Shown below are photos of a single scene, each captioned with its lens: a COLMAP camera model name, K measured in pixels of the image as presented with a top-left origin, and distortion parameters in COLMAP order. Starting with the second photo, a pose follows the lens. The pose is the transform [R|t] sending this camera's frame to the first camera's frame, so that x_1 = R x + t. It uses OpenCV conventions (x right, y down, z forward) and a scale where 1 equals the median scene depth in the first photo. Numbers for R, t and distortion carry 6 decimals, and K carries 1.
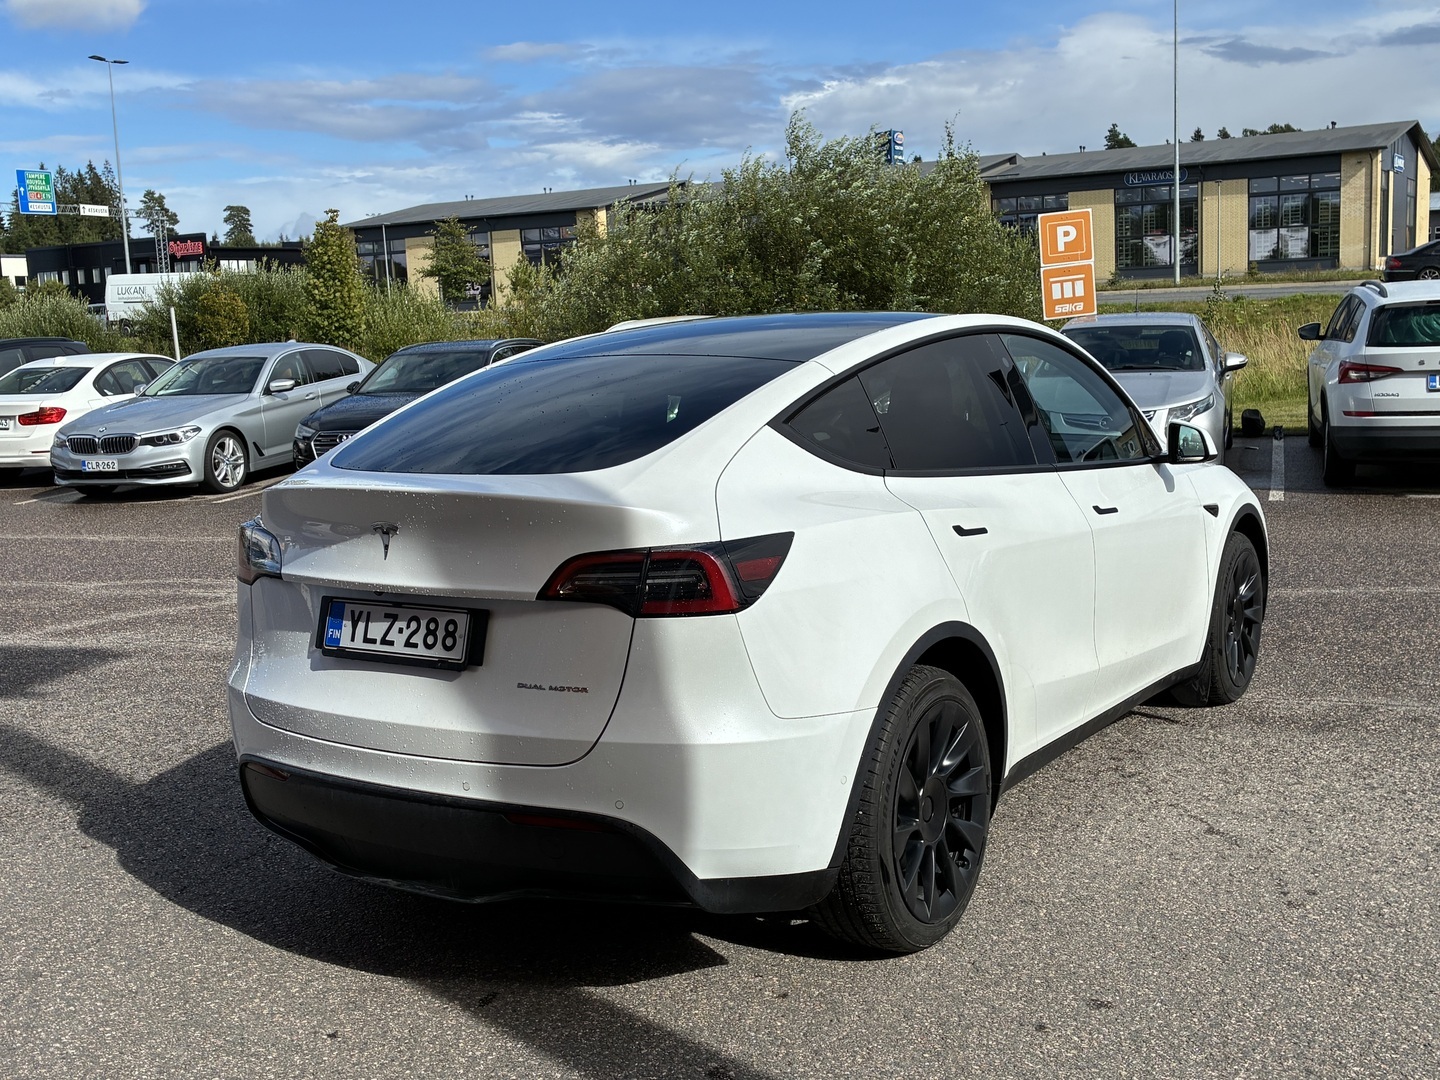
lens RADIAL K [[1591.0, 0, 723.2], [0, 1591.0, 531.4], [0, 0, 1]] dist [0.079313, 0.000000]
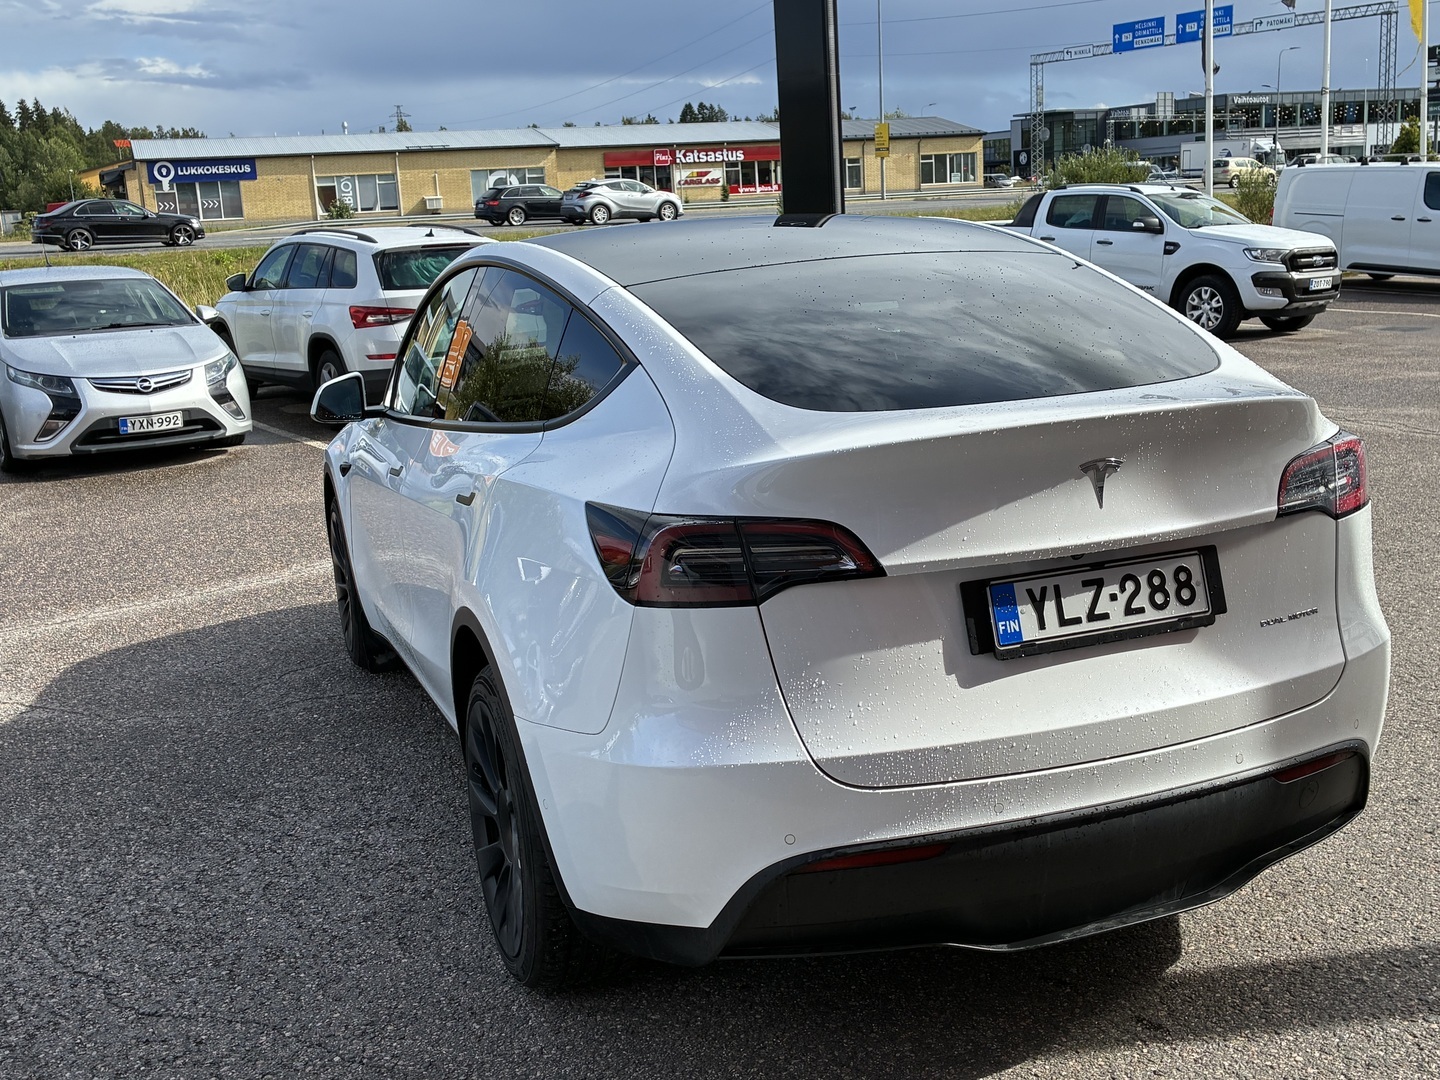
lens RADIAL K [[1591.0, 0, 709.9], [0, 1591.0, 546.1], [0, 0, 1]] dist [0.079313, 0.000000]
pose [[0.549476, -0.152841, 0.821411, -0.933372], [0.133464, 0.986558, 0.094290, -0.060614], [-0.824781, 0.057819, 0.562489, 0.720835]]
